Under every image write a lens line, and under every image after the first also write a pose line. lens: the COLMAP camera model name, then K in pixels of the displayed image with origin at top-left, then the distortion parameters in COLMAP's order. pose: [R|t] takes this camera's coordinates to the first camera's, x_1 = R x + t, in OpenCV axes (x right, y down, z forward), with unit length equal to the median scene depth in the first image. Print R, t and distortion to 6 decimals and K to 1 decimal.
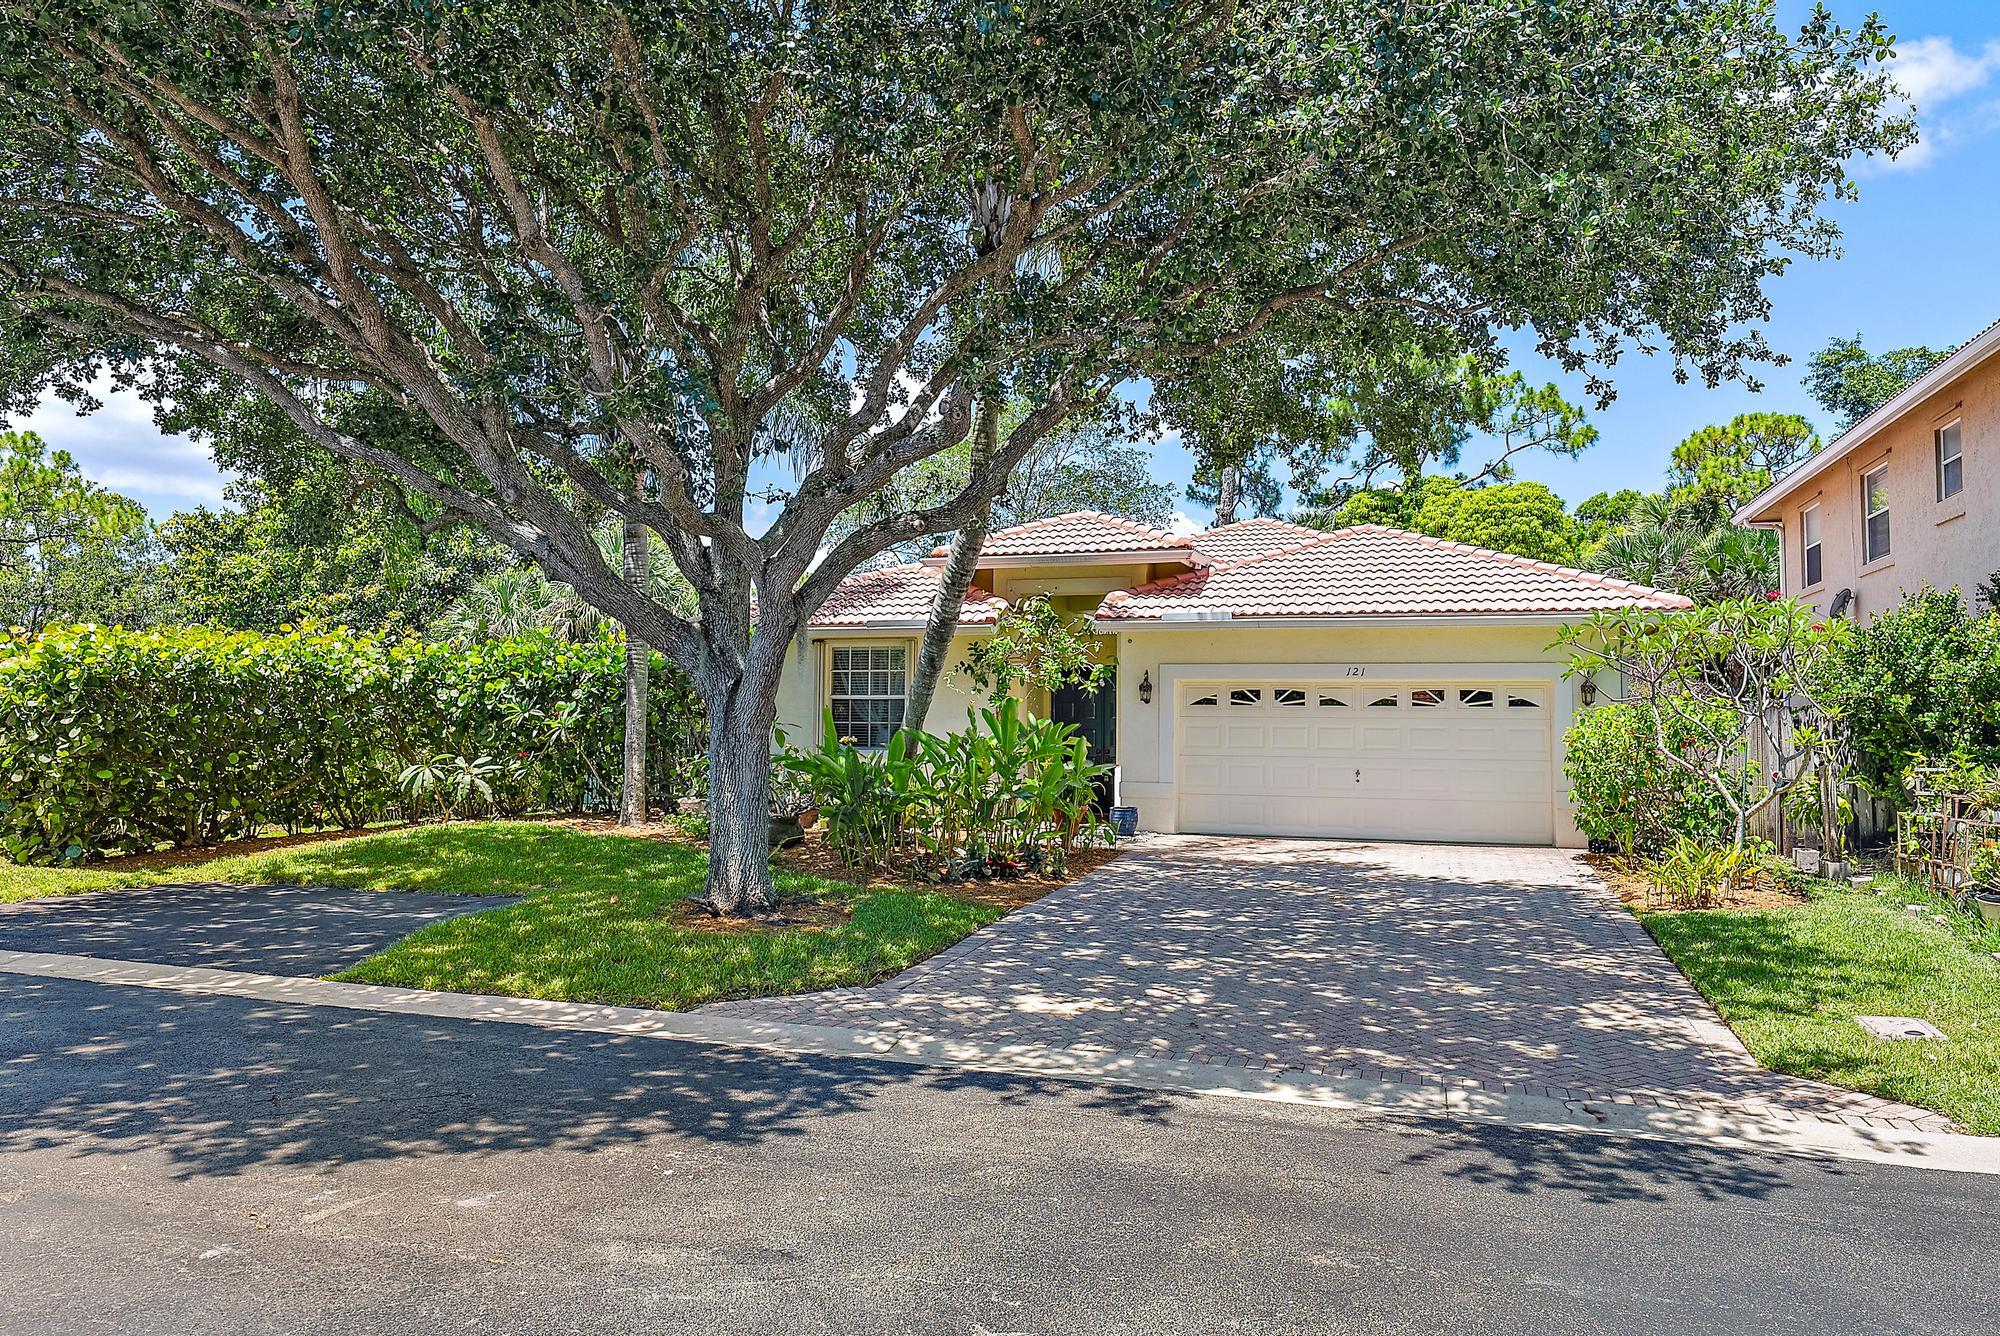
lens RADIAL K [[1336.3, 0, 1008.1], [0, 1336.3, 666.7], [0, 0, 1]] dist [0.021859, -0.001630]
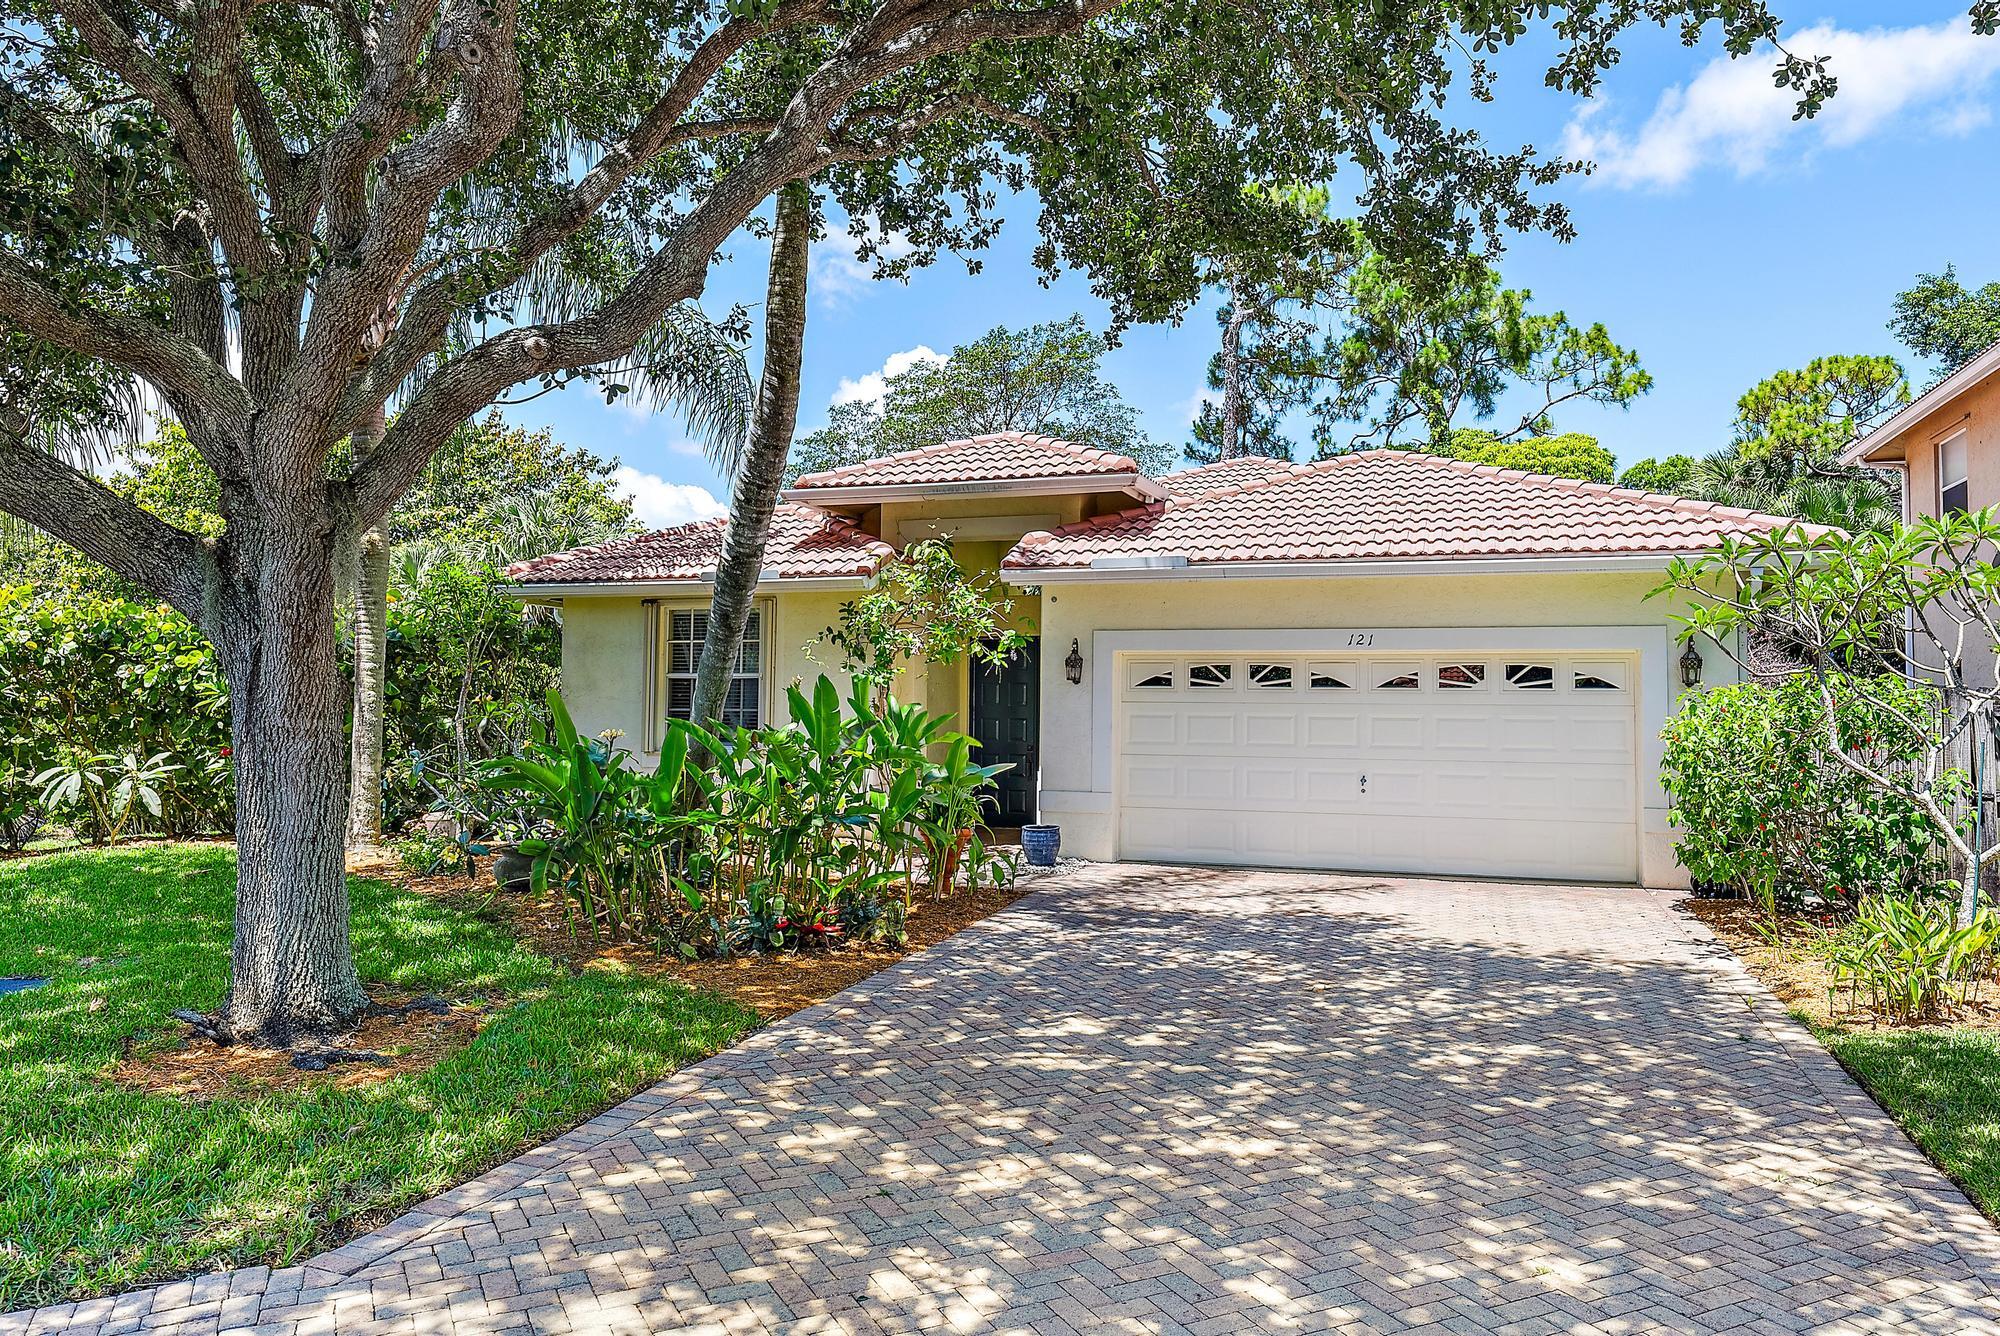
lens RADIAL K [[1371.6, 0, 992.0], [0, 1371.6, 667.3], [0, 0, 1]] dist [0.005832, 0.008875]
pose [[0.999779, 0.000863, -0.021014, 0.076477], [-0.000646, 0.999946, 0.010358, 0.010957], [0.021022, -0.010342, 0.999726, 0.255881]]
